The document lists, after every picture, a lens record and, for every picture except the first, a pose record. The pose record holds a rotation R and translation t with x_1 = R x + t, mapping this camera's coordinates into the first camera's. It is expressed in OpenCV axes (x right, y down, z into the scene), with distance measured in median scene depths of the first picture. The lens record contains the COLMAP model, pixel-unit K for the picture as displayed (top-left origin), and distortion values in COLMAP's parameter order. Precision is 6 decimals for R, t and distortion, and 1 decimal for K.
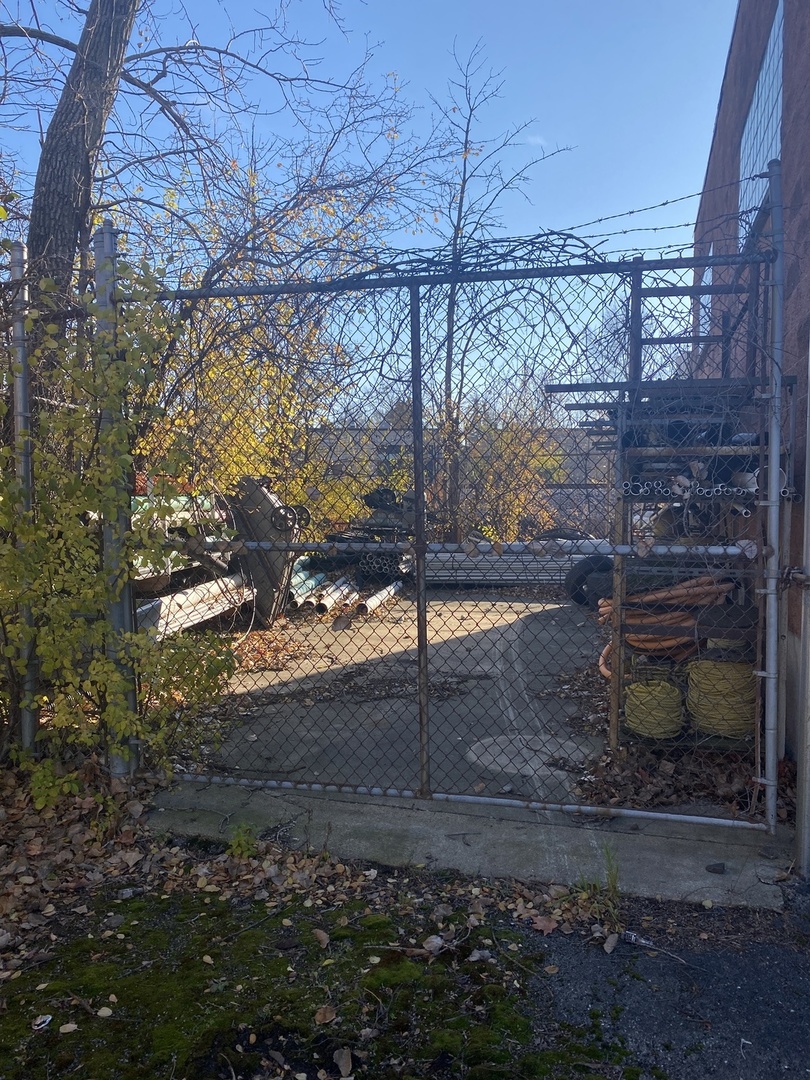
lens RADIAL K [[818.8, 0, 411.3], [0, 818.8, 538.0], [0, 0, 1]] dist [0.028995, -0.011855]
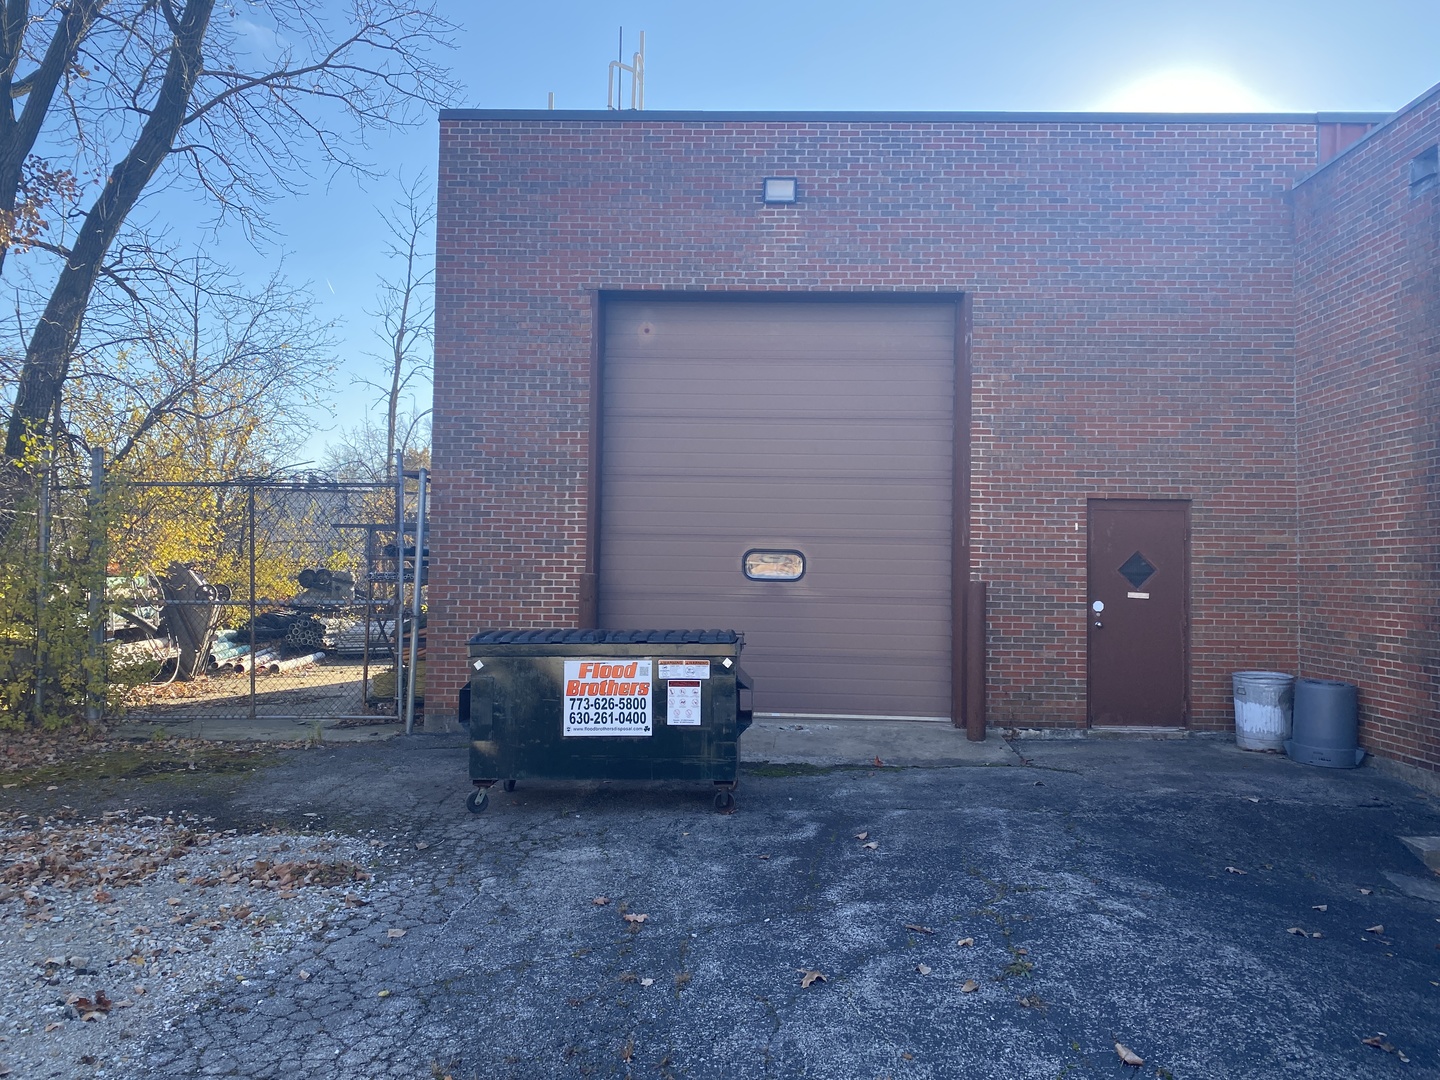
lens RADIAL K [[1091.7, 0, 704.9], [0, 1091.7, 540.5], [0, 0, 1]] dist [0.028995, -0.011855]
pose [[0.971538, 0.016294, 0.236325, 0.199801], [0.003372, 0.996579, -0.082574, 0.036318], [-0.236862, 0.081021, 0.968159, -0.878543]]
